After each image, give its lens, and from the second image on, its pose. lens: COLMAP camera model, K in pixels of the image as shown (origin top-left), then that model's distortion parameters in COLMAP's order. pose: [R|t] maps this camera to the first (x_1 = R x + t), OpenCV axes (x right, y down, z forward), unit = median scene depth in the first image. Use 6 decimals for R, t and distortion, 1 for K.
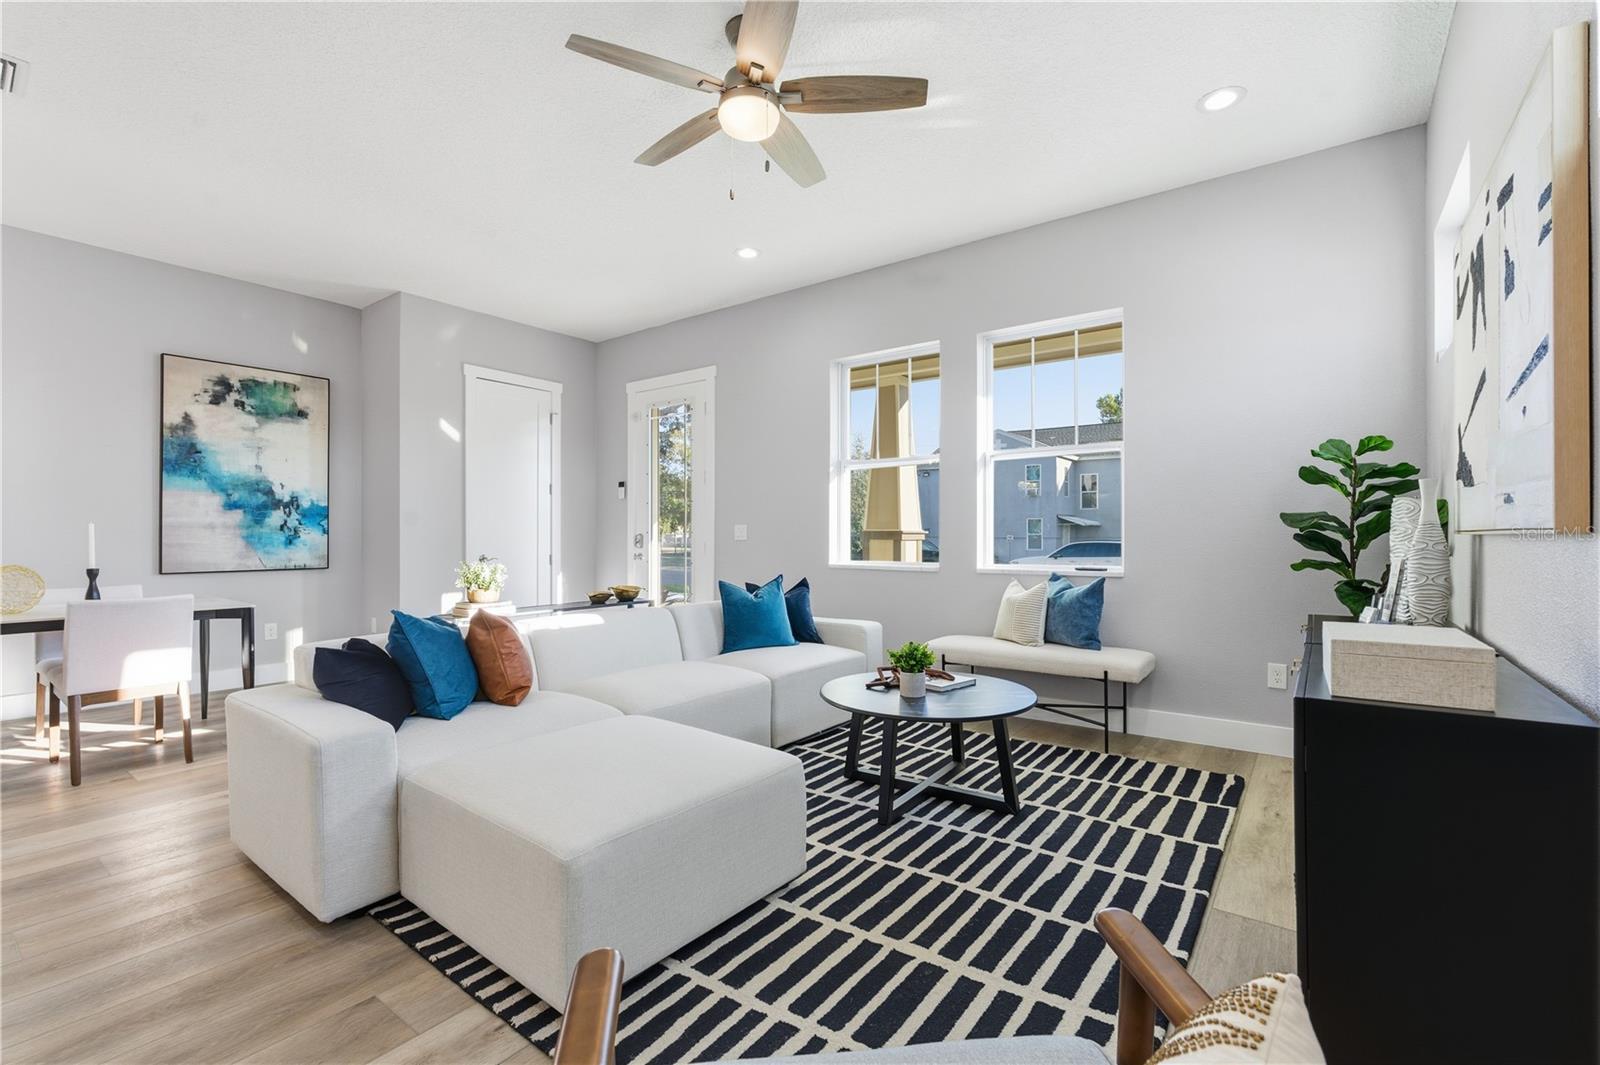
lens RADIAL K [[698.5, 0, 800.0], [0, 698.5, 532.5], [0, 0, 1]] dist [-0.003962, -0.000073]
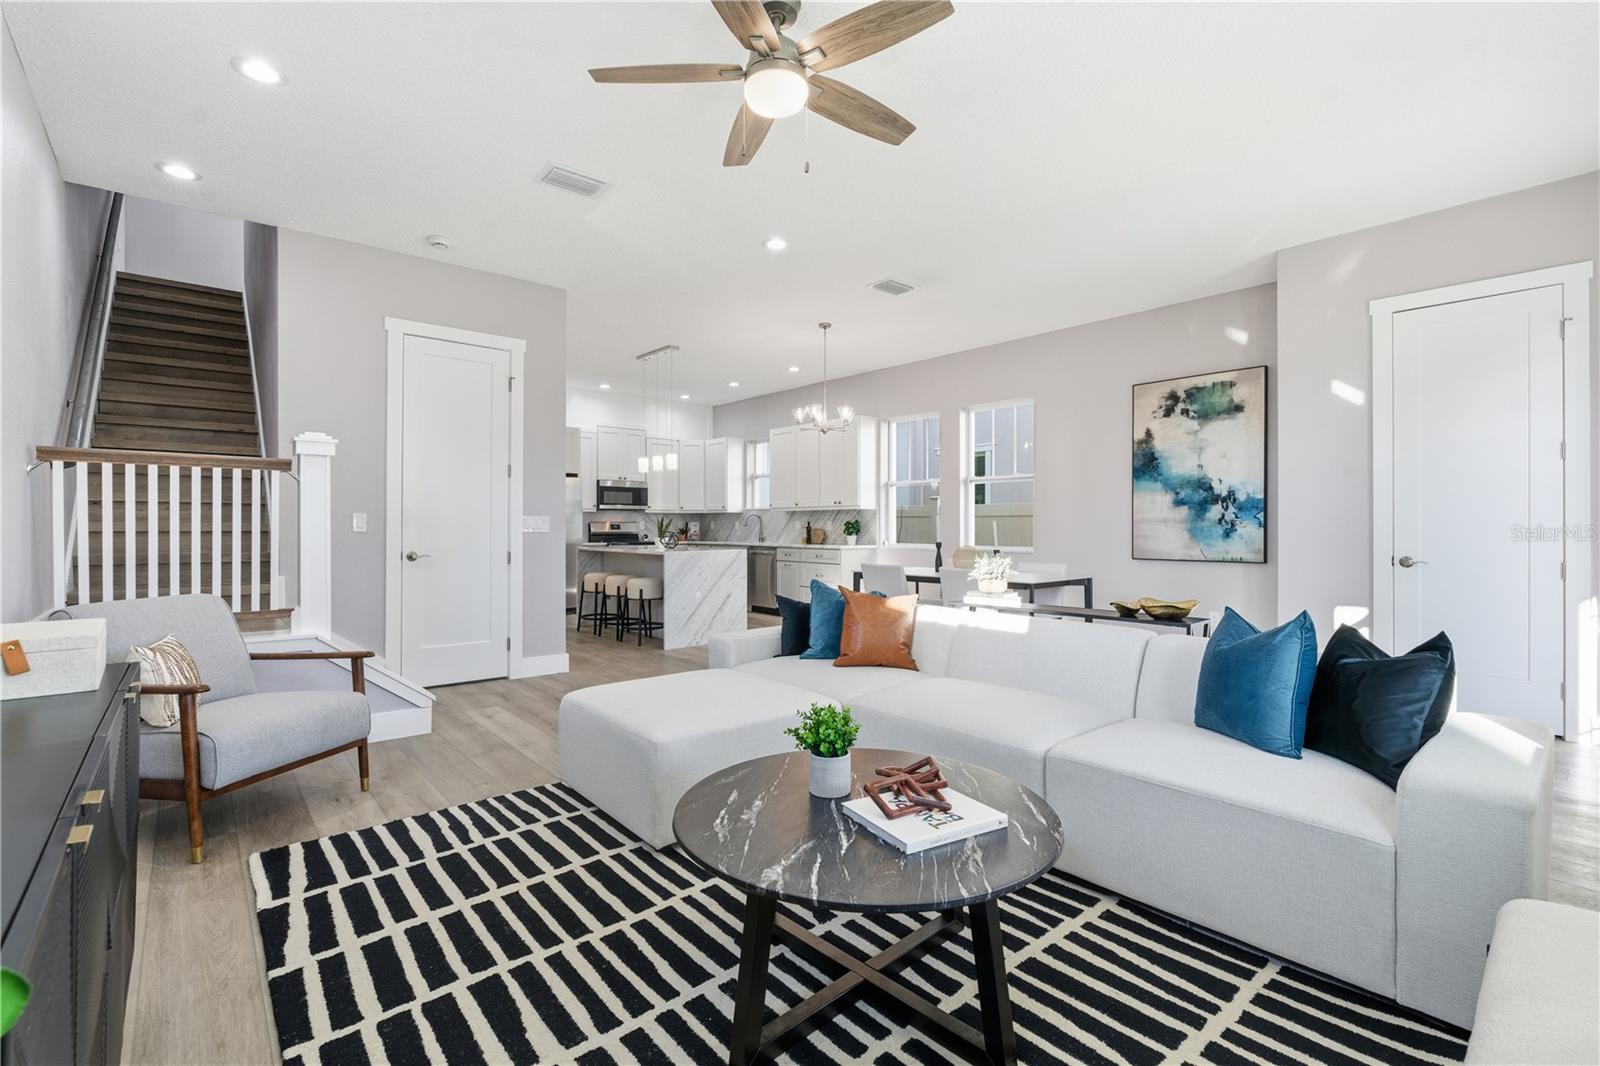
lens RADIAL K [[706.4, 0, 802.2], [0, 706.4, 527.2], [0, 0, 1]] dist [-0.002995, 0.000750]
pose [[-0.204467, 0.001859, -0.978872, 0.442869], [0.002407, 0.999996, 0.001396, -0.000919], [0.978870, -0.002070, -0.204471, 0.631180]]
